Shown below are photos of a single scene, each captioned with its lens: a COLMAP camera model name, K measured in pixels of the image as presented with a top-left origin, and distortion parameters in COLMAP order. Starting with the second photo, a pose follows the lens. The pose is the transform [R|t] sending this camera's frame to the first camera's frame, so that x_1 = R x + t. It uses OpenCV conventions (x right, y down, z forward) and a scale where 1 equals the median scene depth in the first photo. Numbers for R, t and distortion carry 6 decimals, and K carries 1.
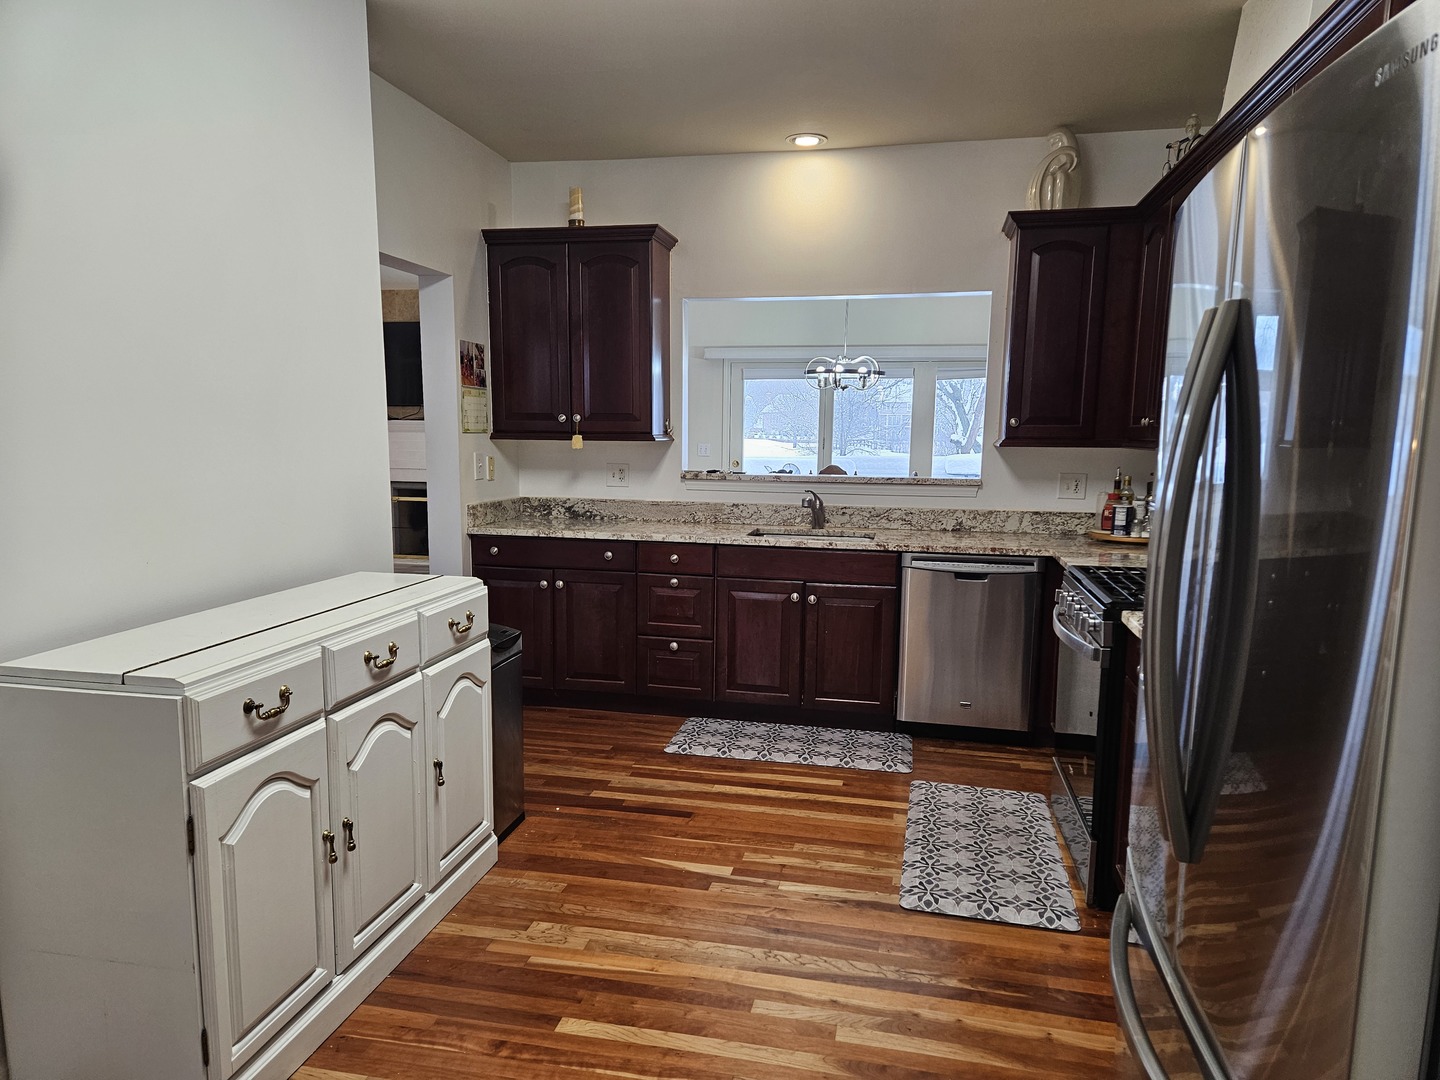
lens RADIAL K [[970.6, 0, 721.8], [0, 970.6, 562.7], [0, 0, 1]] dist [0.101451, -0.090214]
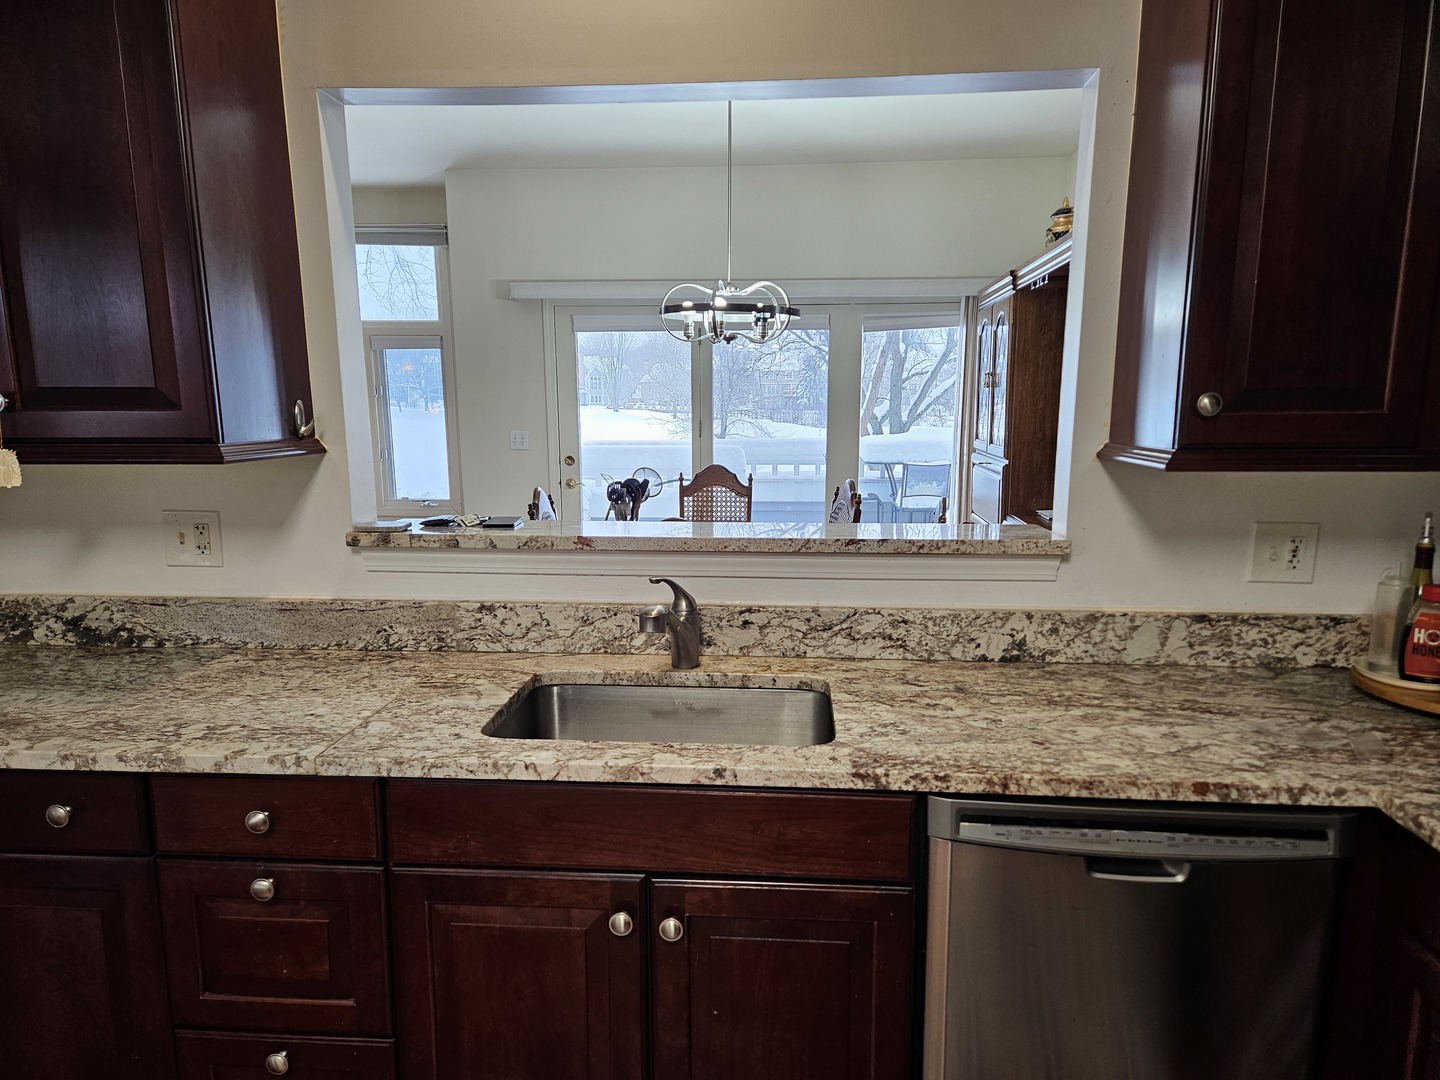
lens RADIAL K [[936.8, 0, 738.4], [0, 936.8, 561.3], [0, 0, 1]] dist [0.092252, -0.079863]
pose [[0.990170, -0.036562, 0.135009, 0.074046], [0.031741, 0.998785, 0.037692, -0.100552], [-0.136223, -0.033037, 0.990127, 0.649836]]
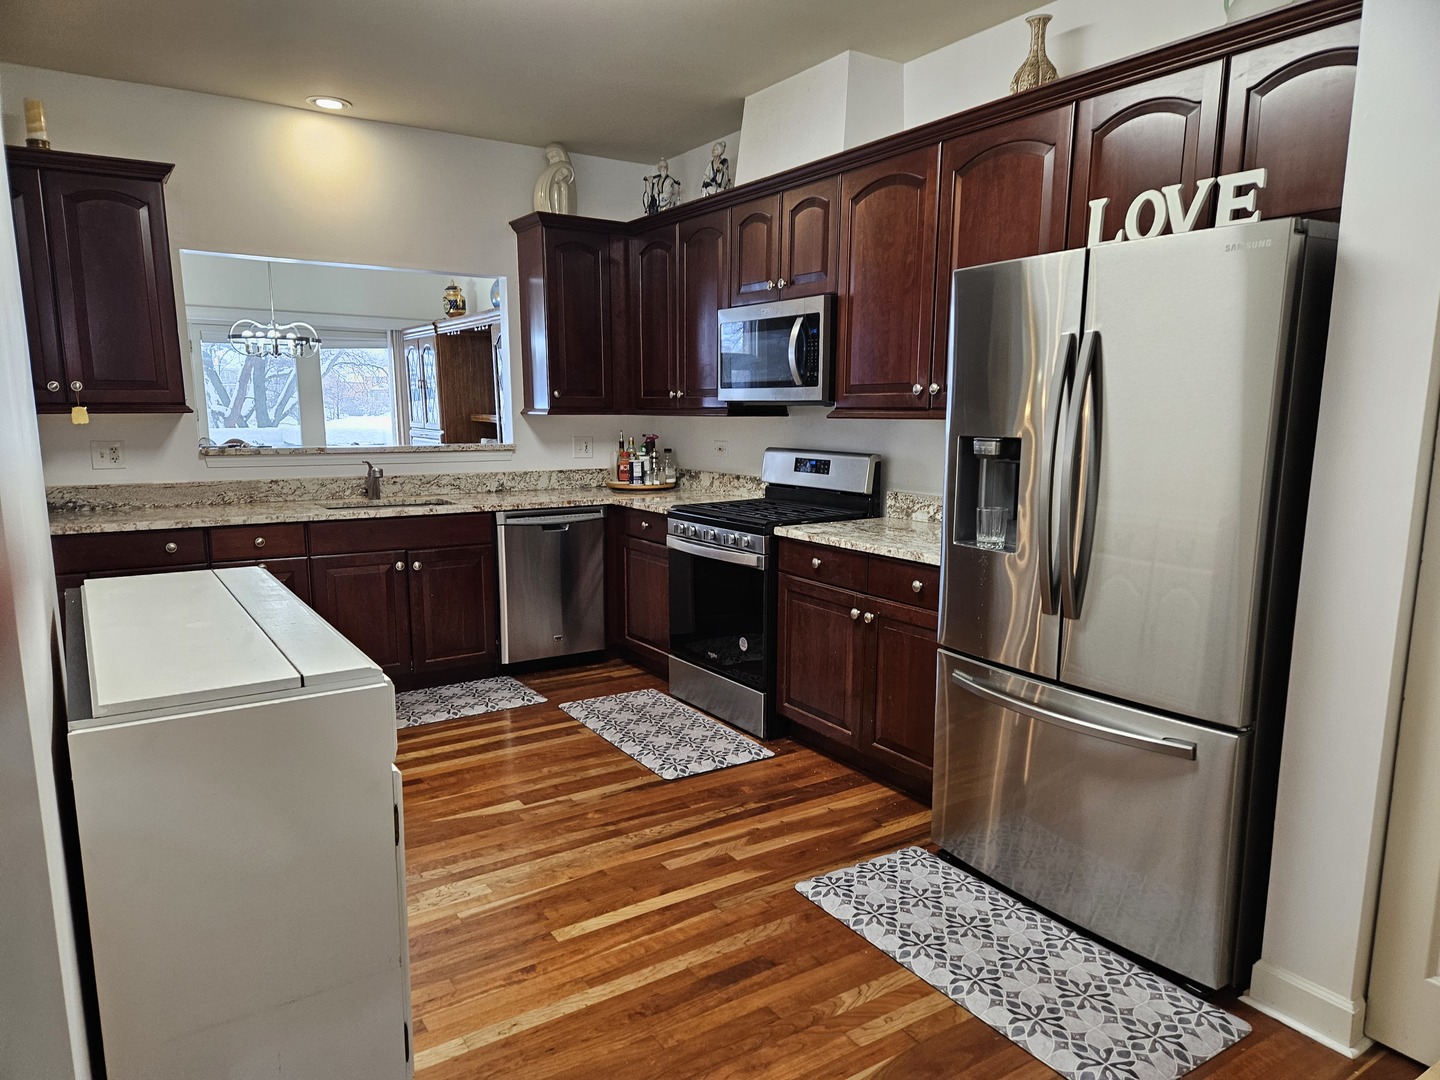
lens RADIAL K [[970.6, 0, 721.8], [0, 970.6, 562.7], [0, 0, 1]] dist [0.101451, -0.090214]
pose [[0.698867, -0.125336, 0.704185, -0.398817], [0.105263, 0.991830, 0.072065, -0.006056], [-0.707464, 0.023761, 0.706350, 0.038152]]
